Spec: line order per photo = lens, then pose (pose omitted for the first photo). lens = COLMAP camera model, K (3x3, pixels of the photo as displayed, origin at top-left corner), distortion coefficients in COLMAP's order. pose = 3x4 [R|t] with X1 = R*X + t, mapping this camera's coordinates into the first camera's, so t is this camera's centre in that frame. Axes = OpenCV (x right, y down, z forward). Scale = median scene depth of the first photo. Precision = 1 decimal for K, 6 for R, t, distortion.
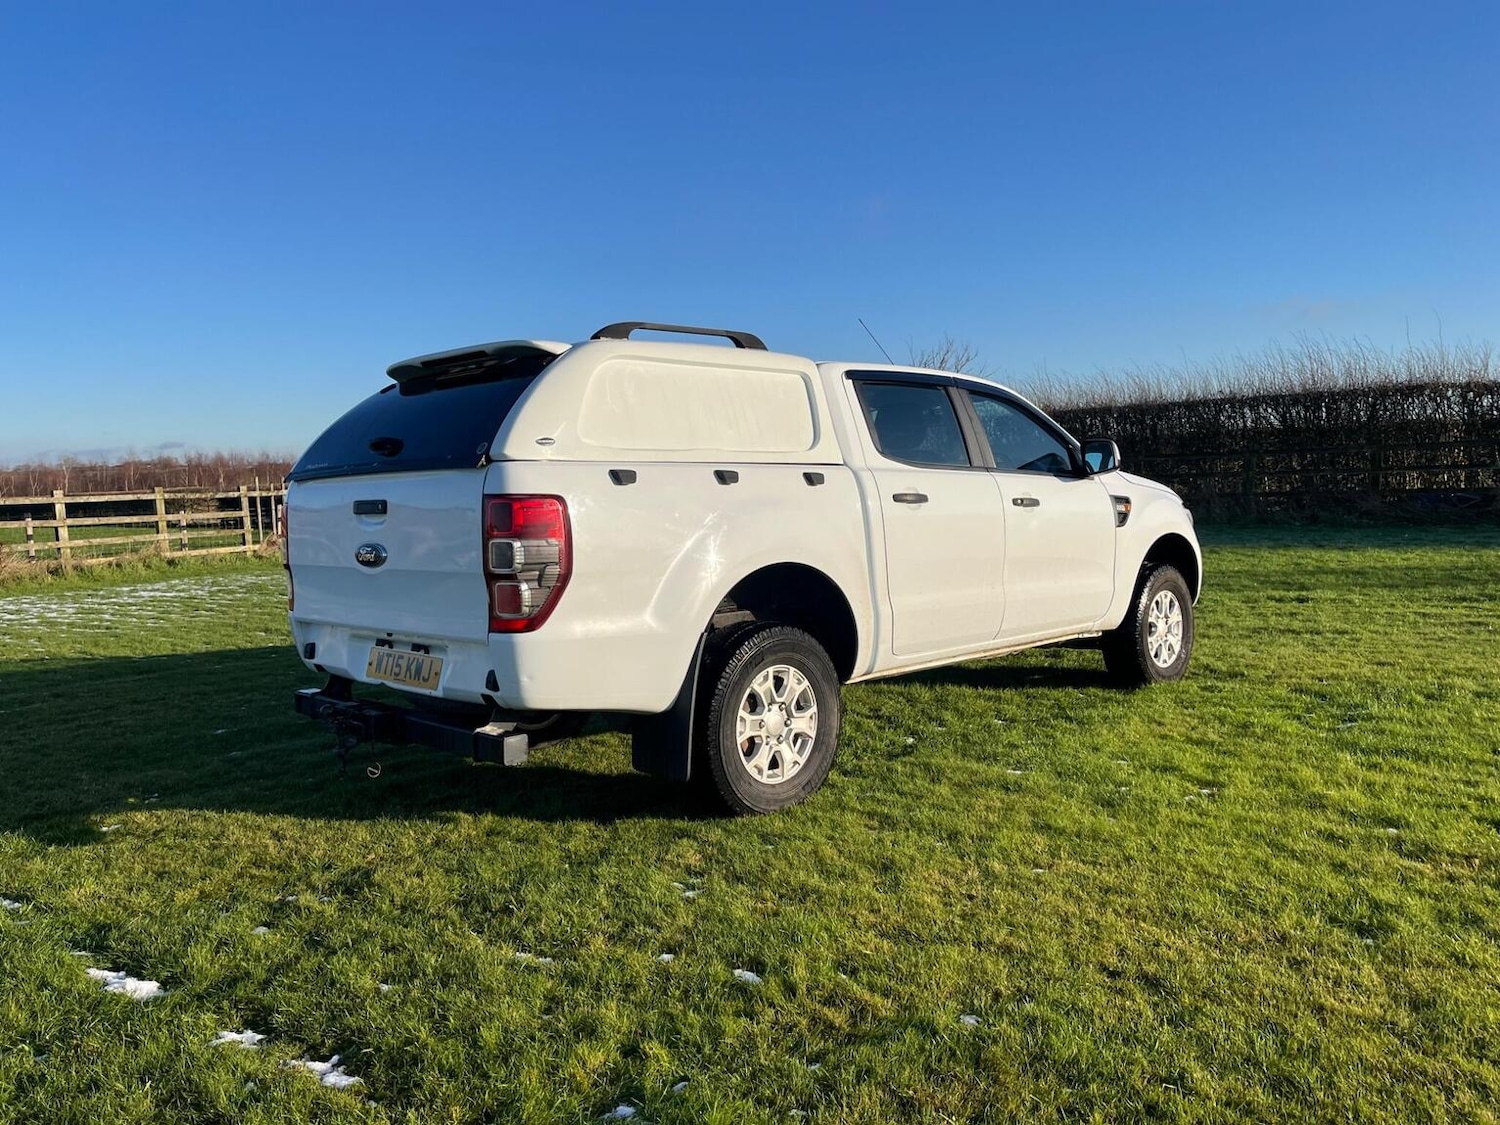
lens RADIAL K [[1131.1, 0, 743.3], [0, 1131.1, 566.4], [0, 0, 1]] dist [0.073024, -0.112361]
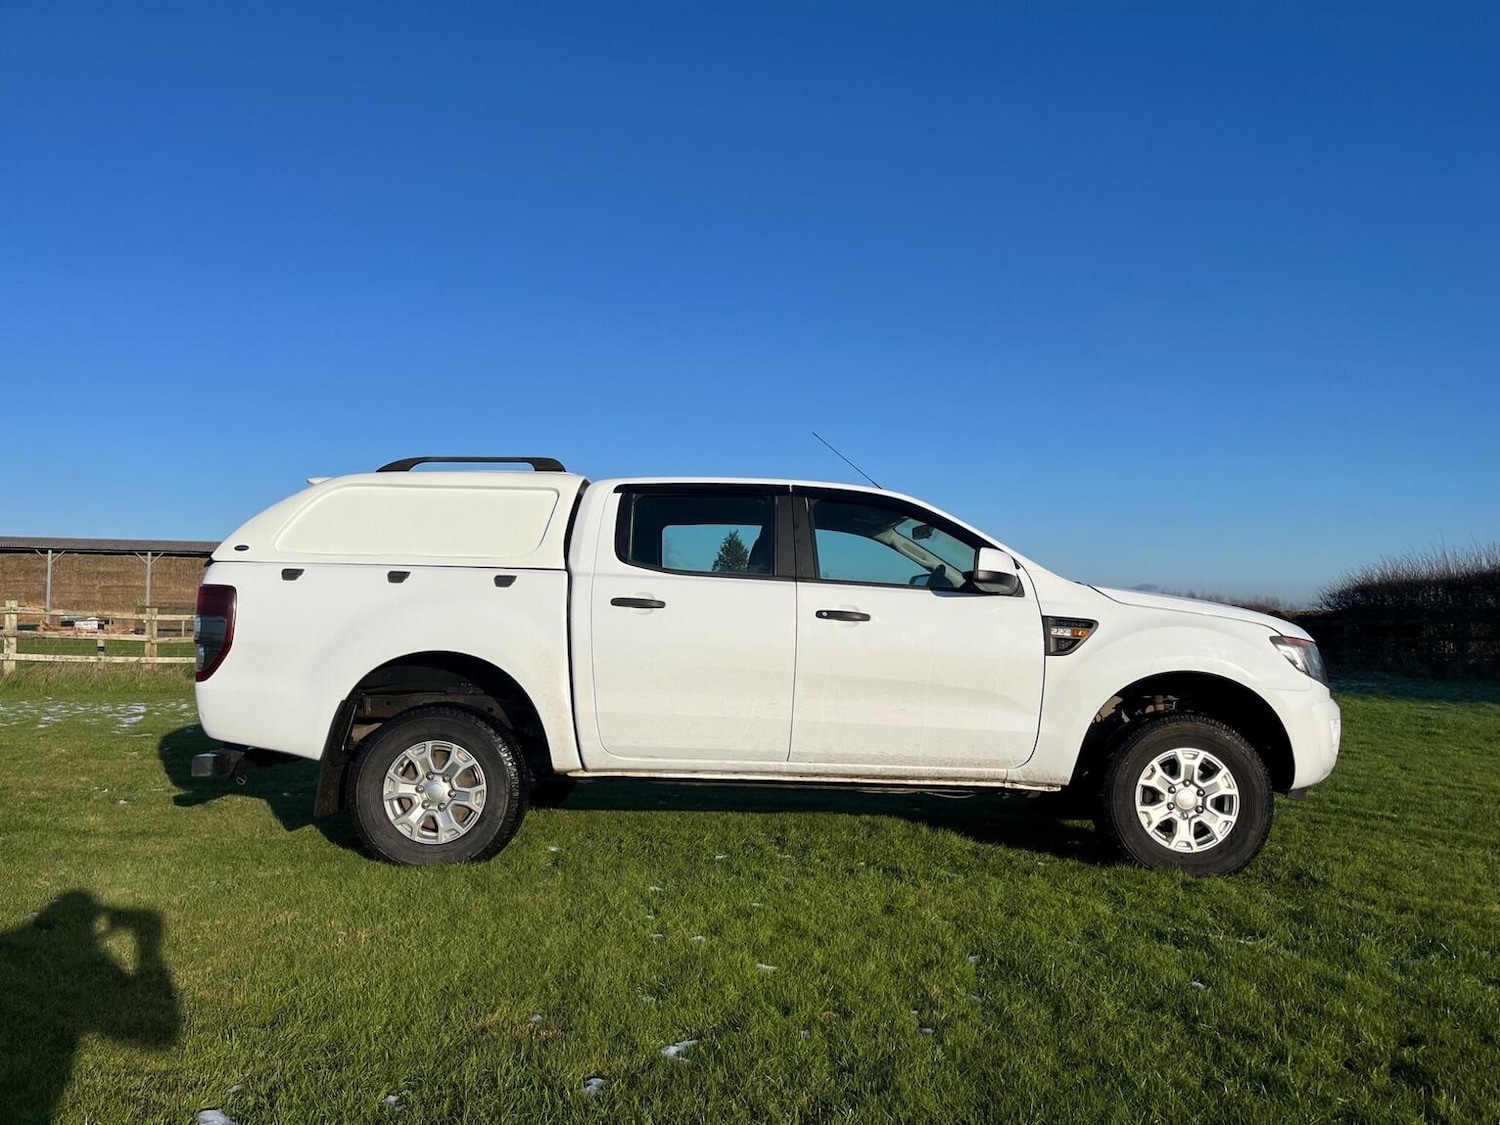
lens RADIAL K [[1131.1, 0, 743.3], [0, 1131.1, 566.4], [0, 0, 1]] dist [0.073024, -0.112361]
pose [[0.699602, -0.005390, -0.714512, 1.102323], [-0.081424, 0.992856, -0.087215, -0.012756], [0.709878, 0.119194, 0.694166, 0.398834]]
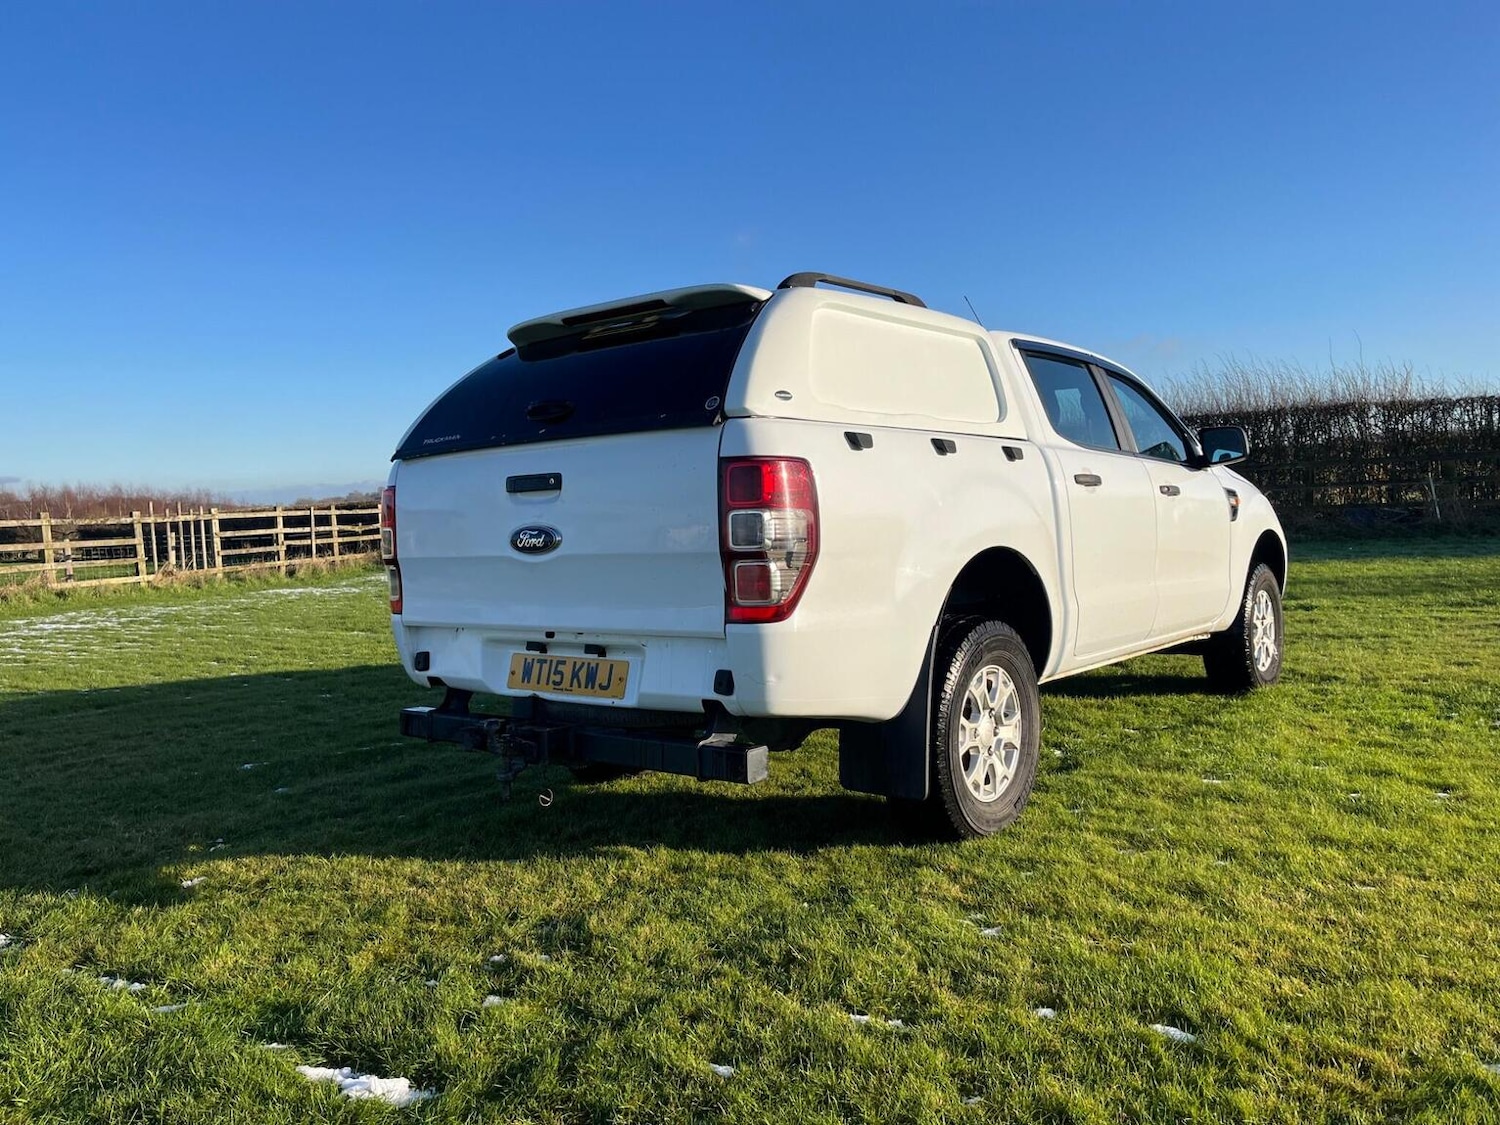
lens RADIAL K [[1137.4, 0, 744.2], [0, 1137.4, 571.0], [0, 0, 1]] dist [0.059320, -0.084931]
pose [[0.994609, -0.011790, 0.103029, -0.251971], [0.014197, 0.999642, -0.022658, 0.032974], [-0.102725, 0.023999, 0.994420, 0.147074]]
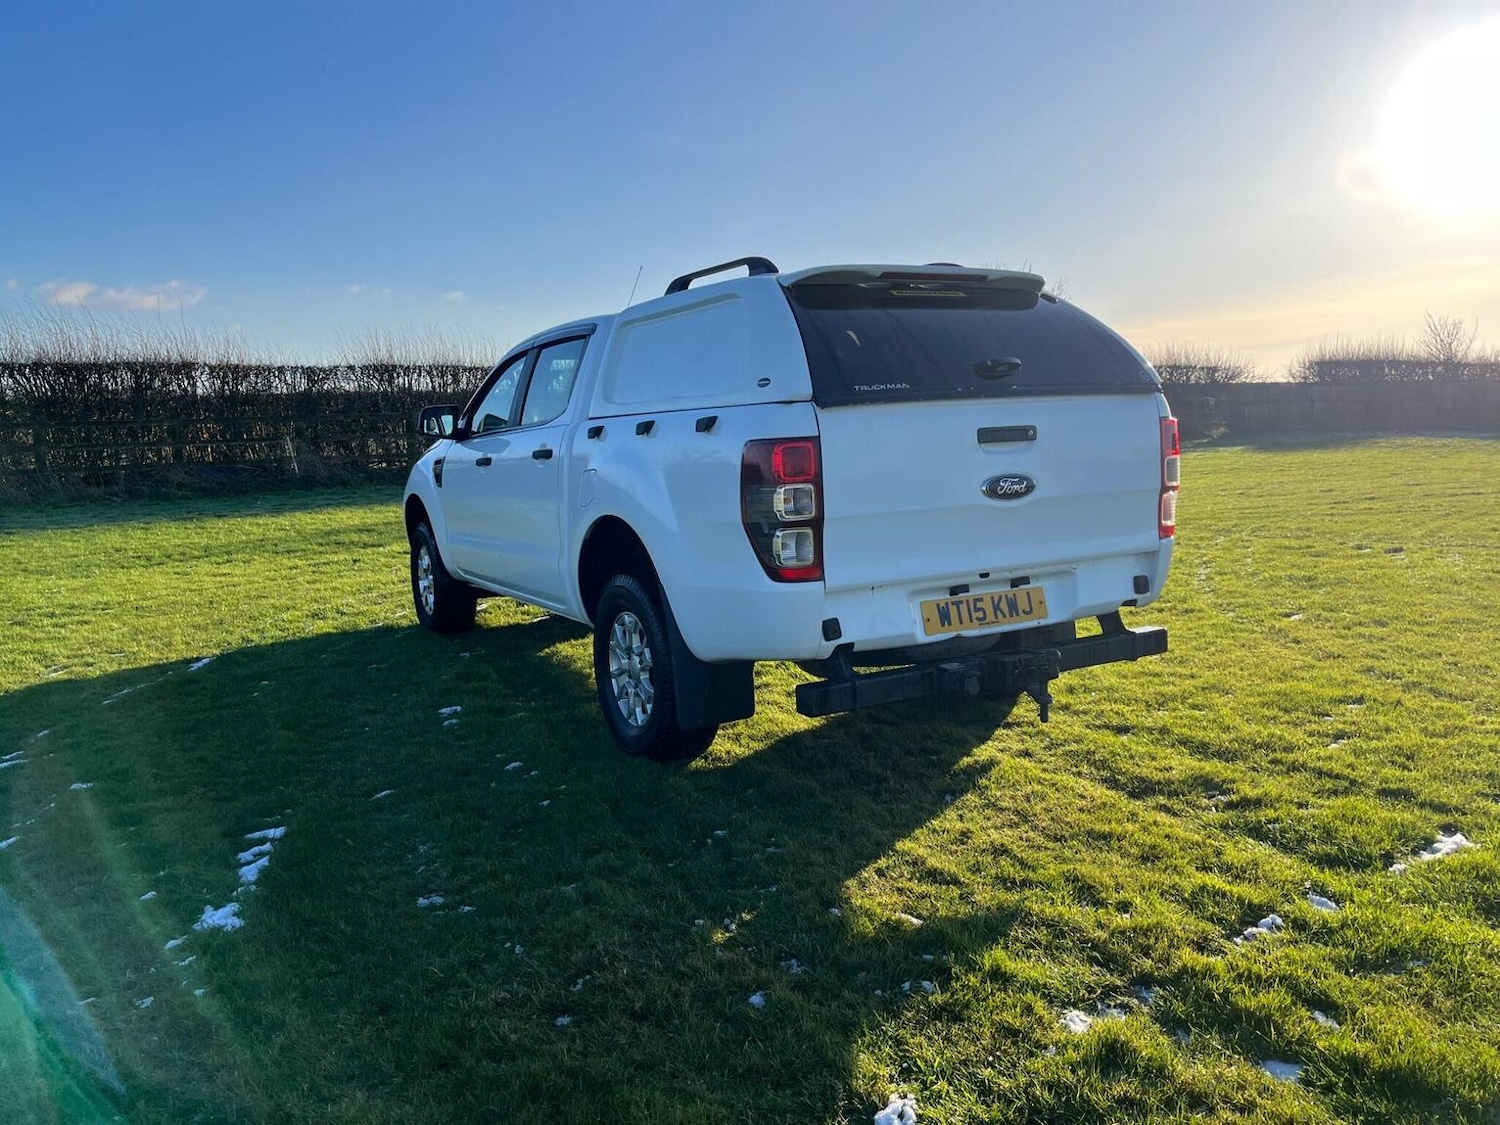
lens RADIAL K [[1131.1, 0, 743.3], [0, 1131.1, 566.4], [0, 0, 1]] dist [0.073024, -0.112361]
pose [[0.258339, -0.098803, 0.960989, -1.222677], [0.087241, 0.993078, 0.078649, -0.035443], [-0.962107, 0.063520, 0.265170, 0.936246]]
